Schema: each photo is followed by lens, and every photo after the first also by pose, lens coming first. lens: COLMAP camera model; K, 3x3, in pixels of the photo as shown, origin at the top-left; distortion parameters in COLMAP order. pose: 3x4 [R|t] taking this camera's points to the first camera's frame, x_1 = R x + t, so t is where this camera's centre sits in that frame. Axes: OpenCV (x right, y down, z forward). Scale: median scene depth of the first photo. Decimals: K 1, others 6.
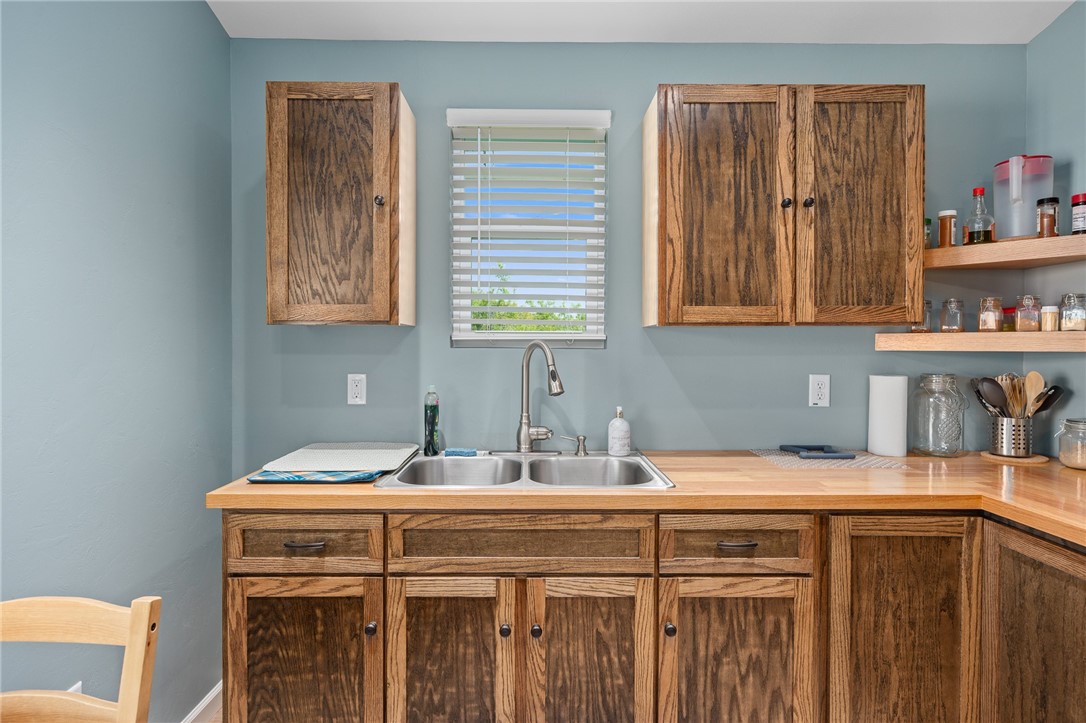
lens RADIAL K [[574.8, 0, 538.5], [0, 574.8, 352.5], [0, 0, 1]] dist [-0.003197, 0.001916]
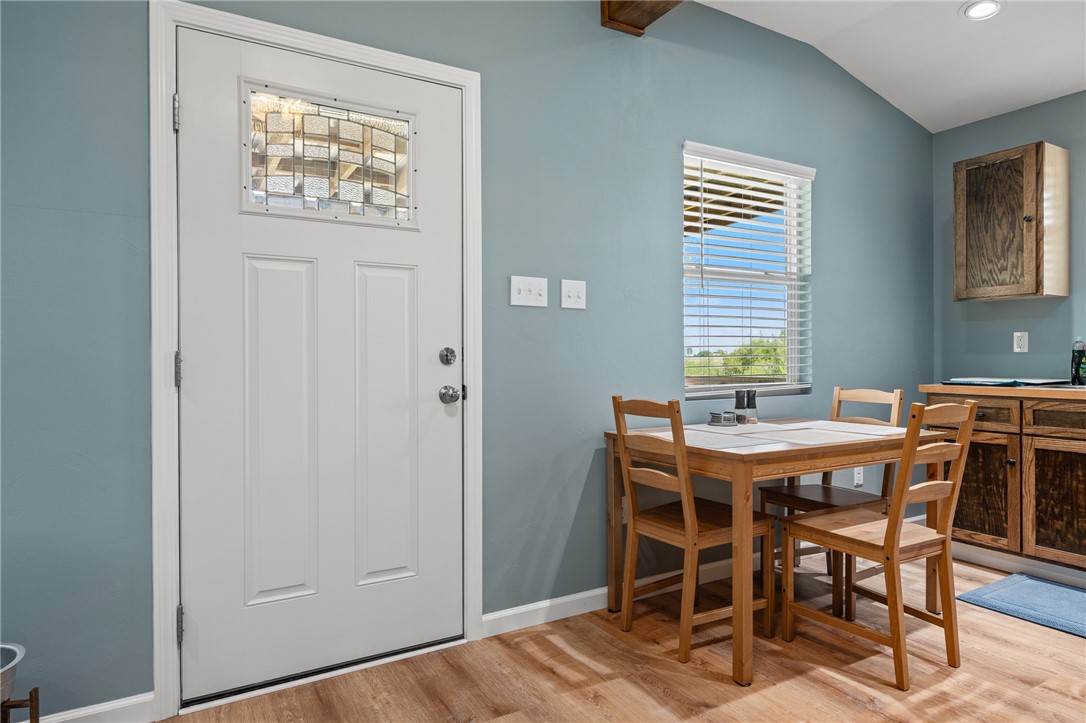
lens RADIAL K [[657.7, 0, 546.2], [0, 657.7, 361.4], [0, 0, 1]] dist [0.000639, 0.017788]
pose [[0.512703, -0.001745, -0.858564, 0.620130], [0.000829, 0.999998, -0.001537, 0.136507], [0.858565, 0.000077, 0.512704, -1.104047]]
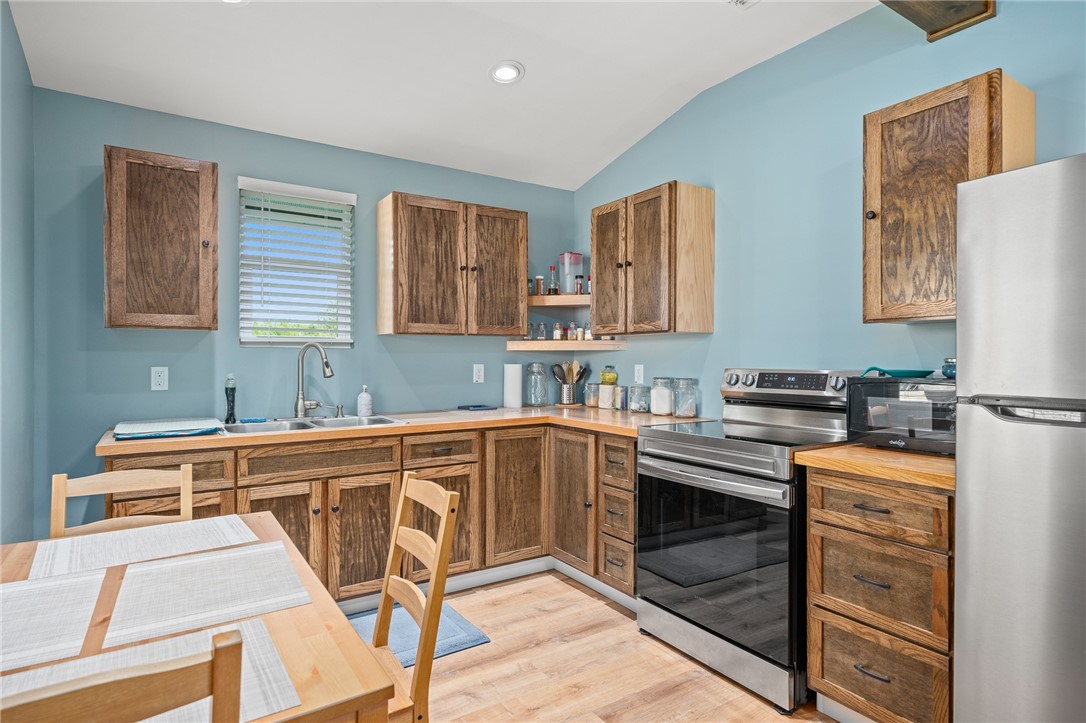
lens RADIAL K [[574.8, 0, 540.9], [0, 574.8, 360.2], [0, 0, 1]] dist [-0.003197, 0.001916]
pose [[0.839565, -0.005584, 0.543230, -0.352312], [0.007061, 0.999975, -0.000634, 0.034520], [-0.543213, 0.004368, 0.839584, -0.663398]]
